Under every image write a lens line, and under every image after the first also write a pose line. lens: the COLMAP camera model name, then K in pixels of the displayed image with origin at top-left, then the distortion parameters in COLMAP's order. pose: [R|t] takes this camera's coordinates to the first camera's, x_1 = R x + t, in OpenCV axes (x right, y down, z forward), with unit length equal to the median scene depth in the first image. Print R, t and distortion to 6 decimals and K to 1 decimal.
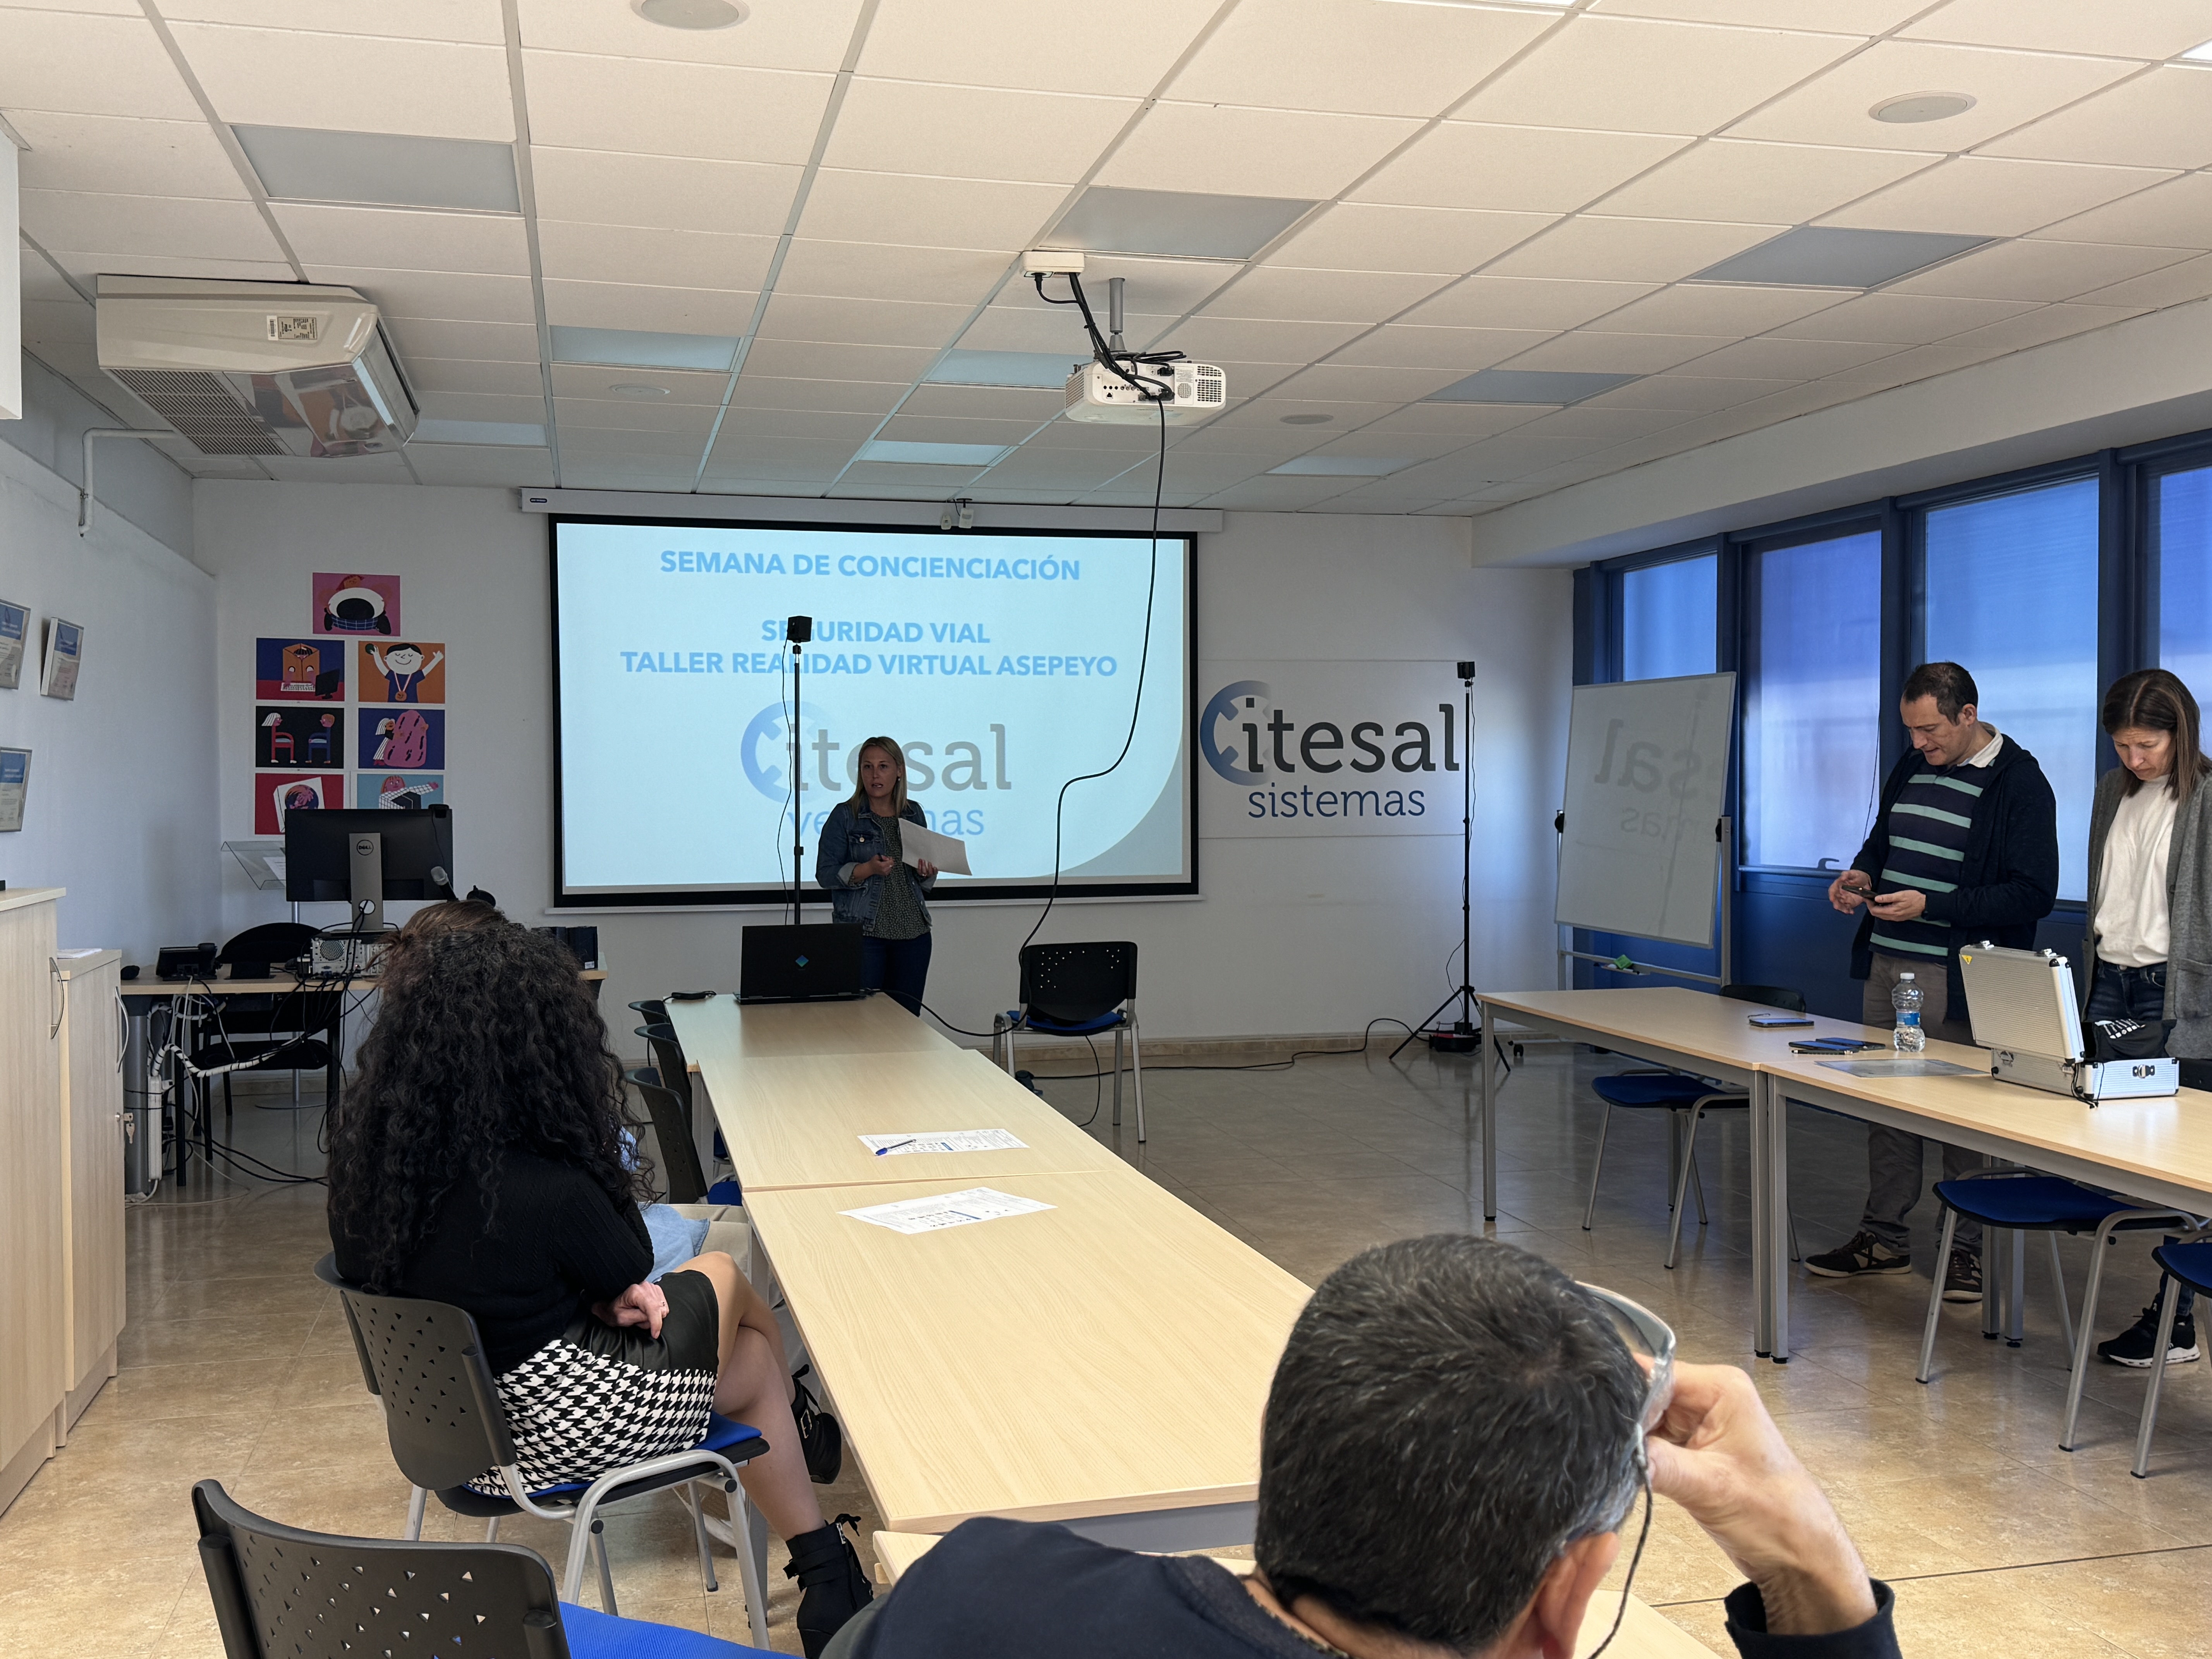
lens RADIAL K [[2056.6, 0, 1106.0], [0, 2056.6, 829.5], [0, 0, 1]] dist [0.104041, -0.012742]
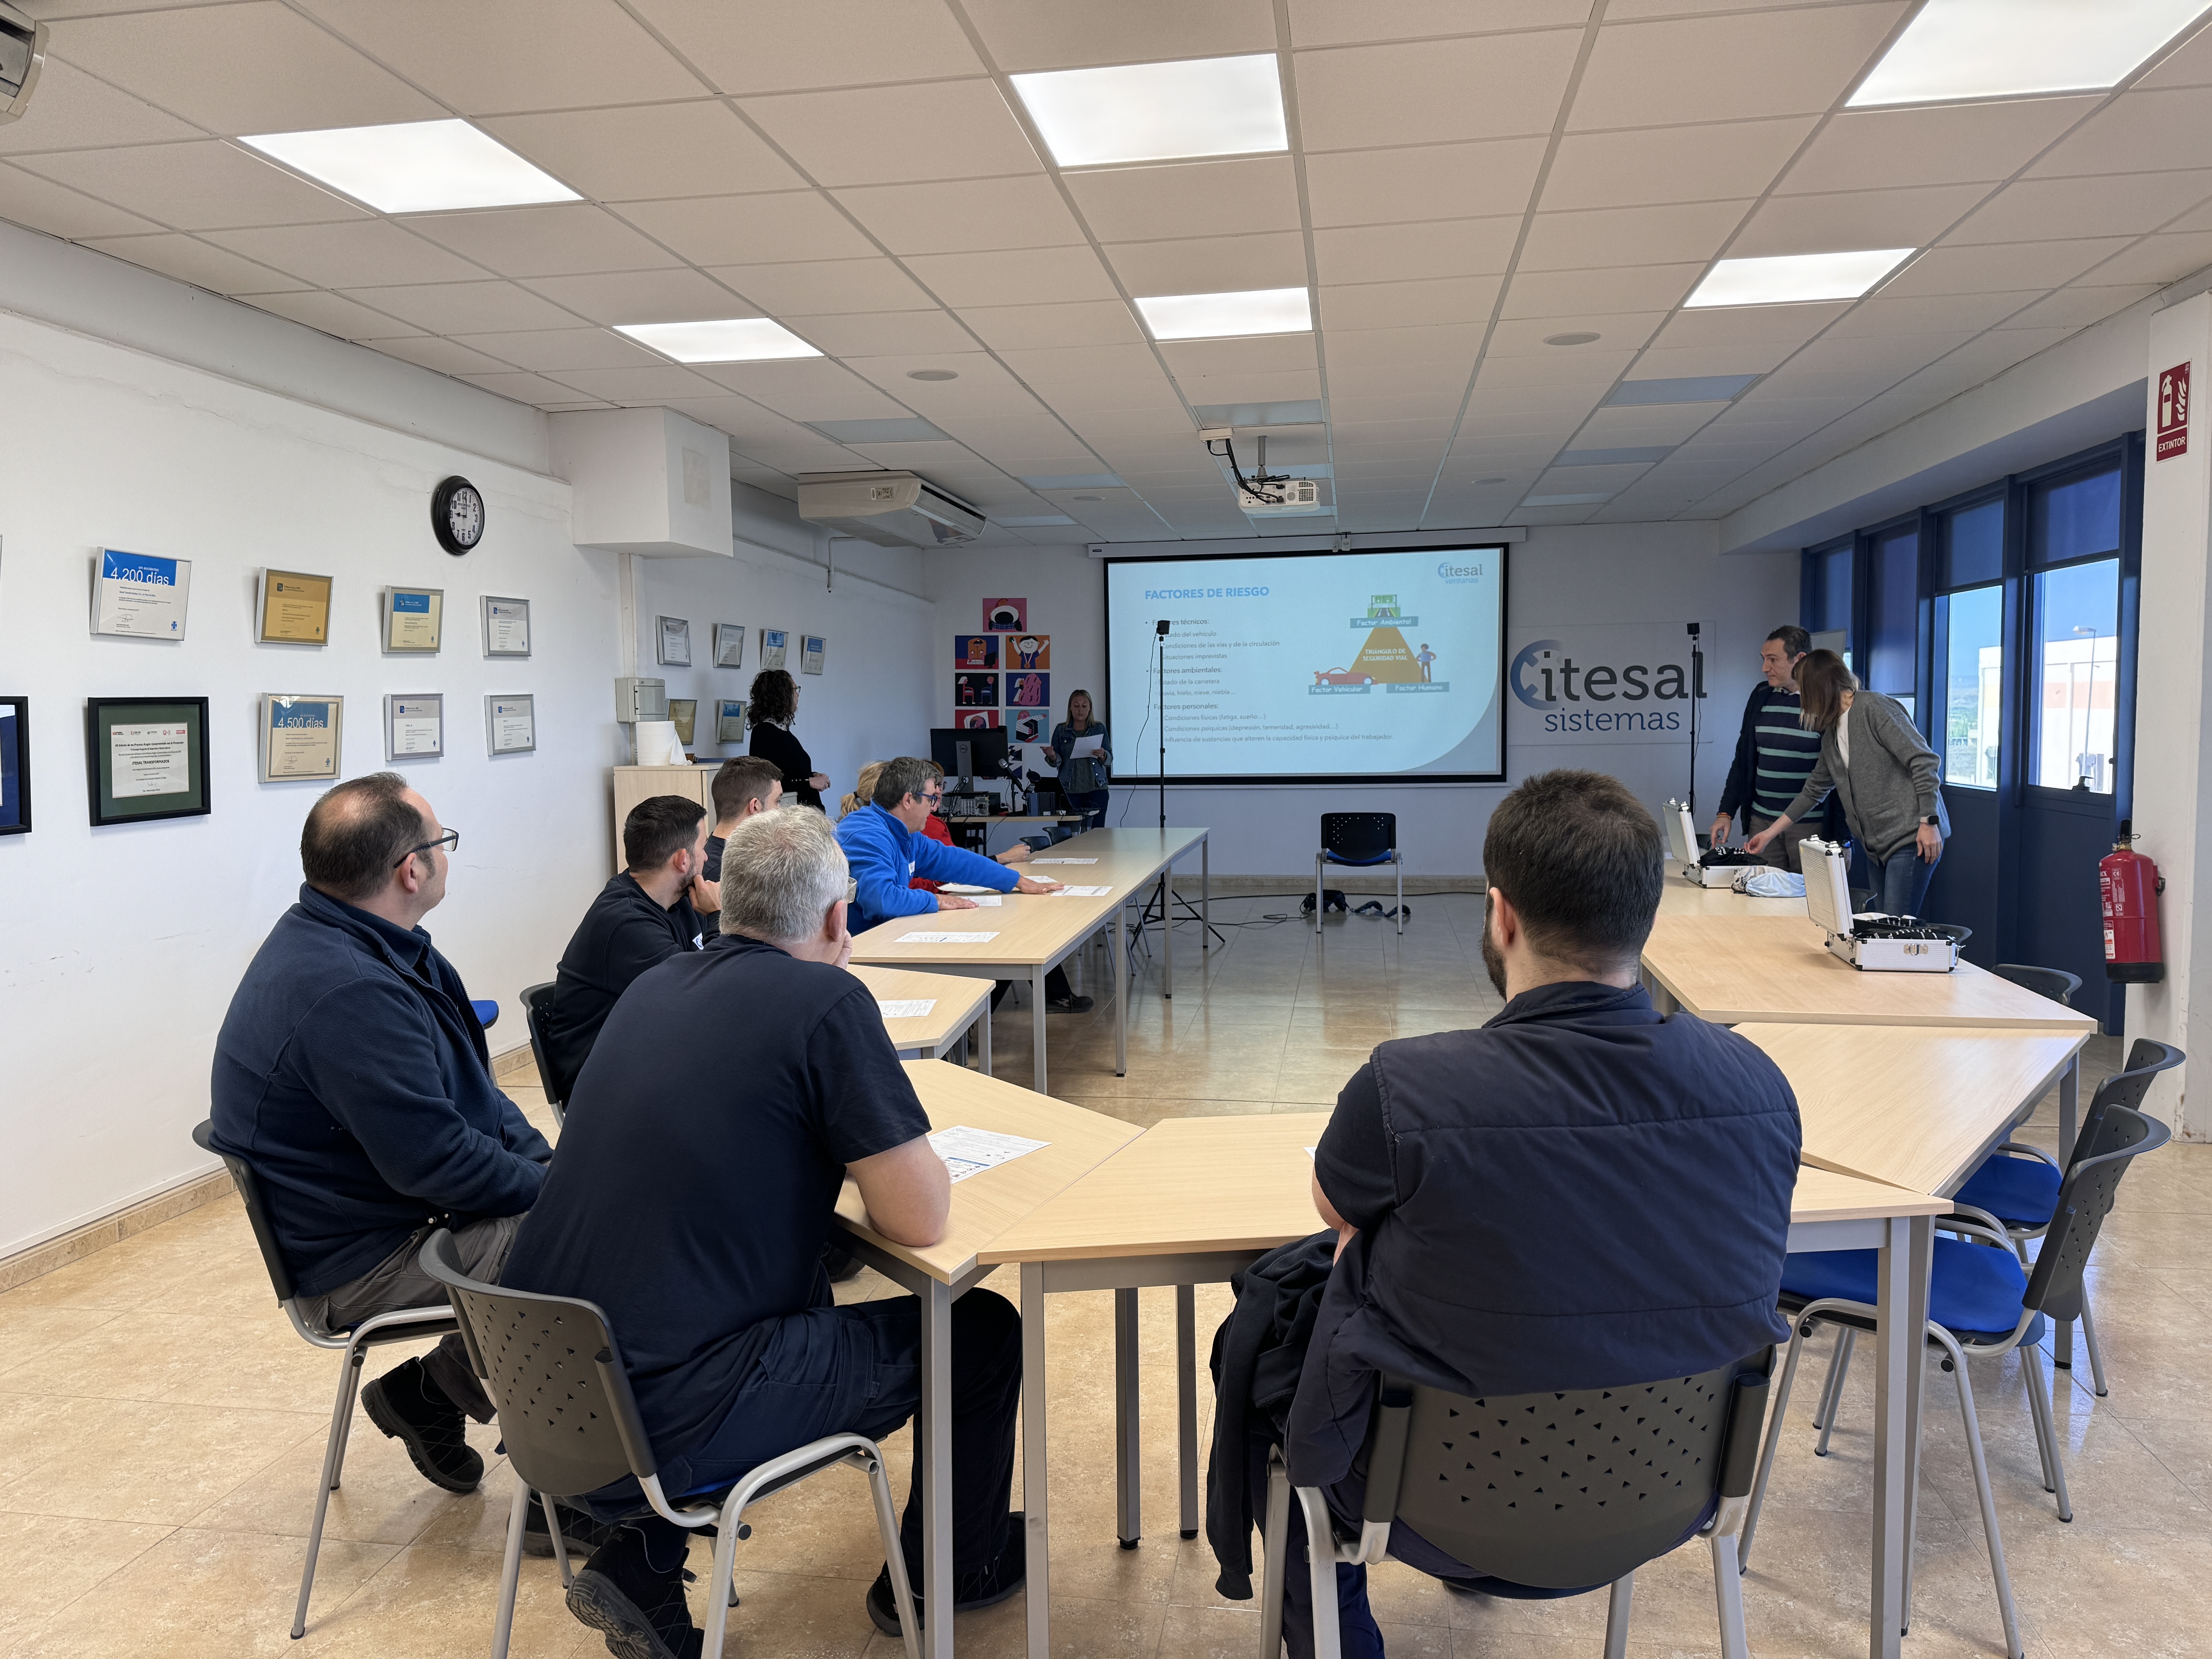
lens RADIAL K [[1523.1, 0, 1103.8], [0, 1523.1, 817.1], [0, 0, 1]] dist [0.153083, -0.218823]
pose [[0.918136, 0.019299, -0.395795, 0.244185], [-0.000260, 0.998842, 0.048101, 0.002965], [0.396266, -0.044061, 0.917078, -0.182910]]
